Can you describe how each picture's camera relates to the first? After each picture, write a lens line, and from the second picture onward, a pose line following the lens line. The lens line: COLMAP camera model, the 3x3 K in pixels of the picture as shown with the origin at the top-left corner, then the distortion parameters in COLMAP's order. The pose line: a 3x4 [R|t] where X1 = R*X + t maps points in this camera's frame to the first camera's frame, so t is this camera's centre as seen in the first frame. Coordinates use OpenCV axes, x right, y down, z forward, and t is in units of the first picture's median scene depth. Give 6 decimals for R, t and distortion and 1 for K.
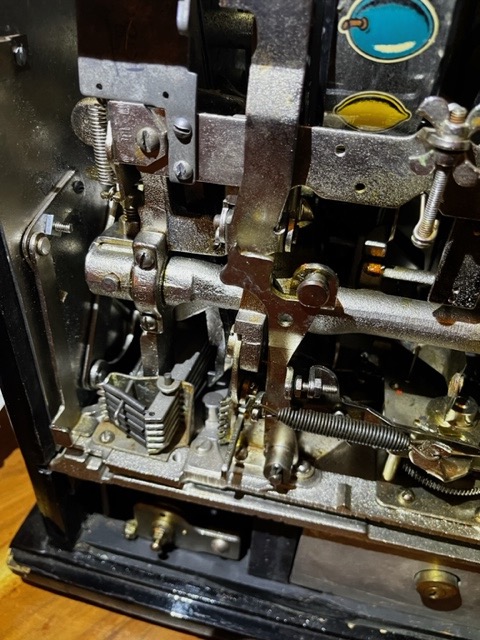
lens RADIAL K [[487.9, 0, 240.0], [0, 487.9, 320.0], [0, 0, 1]] dist [-0.006720, -0.001907]
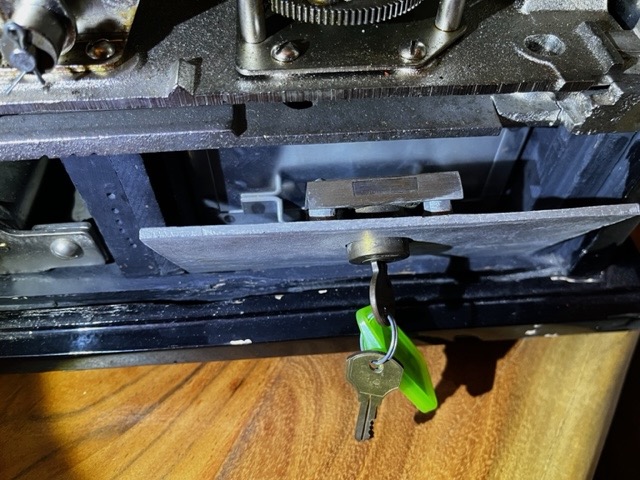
lens RADIAL K [[487.9, 0, 320.0], [0, 487.9, 240.0], [0, 0, 1]] dist [-0.006720, -0.001907]
pose [[0.952340, -0.265124, 0.150858, 0.229280], [0.209463, 0.927900, 0.308425, 0.384482], [-0.221752, -0.262126, 0.939210, 0.365956]]
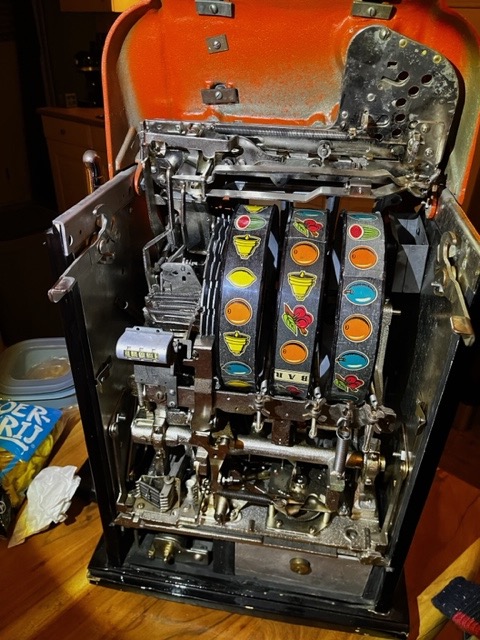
lens RADIAL K [[487.9, 0, 240.0], [0, 487.9, 320.0], [0, 0, 1]] dist [-0.006720, -0.001907]
pose [[0.997383, -0.058371, 0.042666, 0.119584], [0.061725, 0.994716, -0.082042, -0.379780], [-0.037651, 0.084461, 0.995715, -1.245804]]
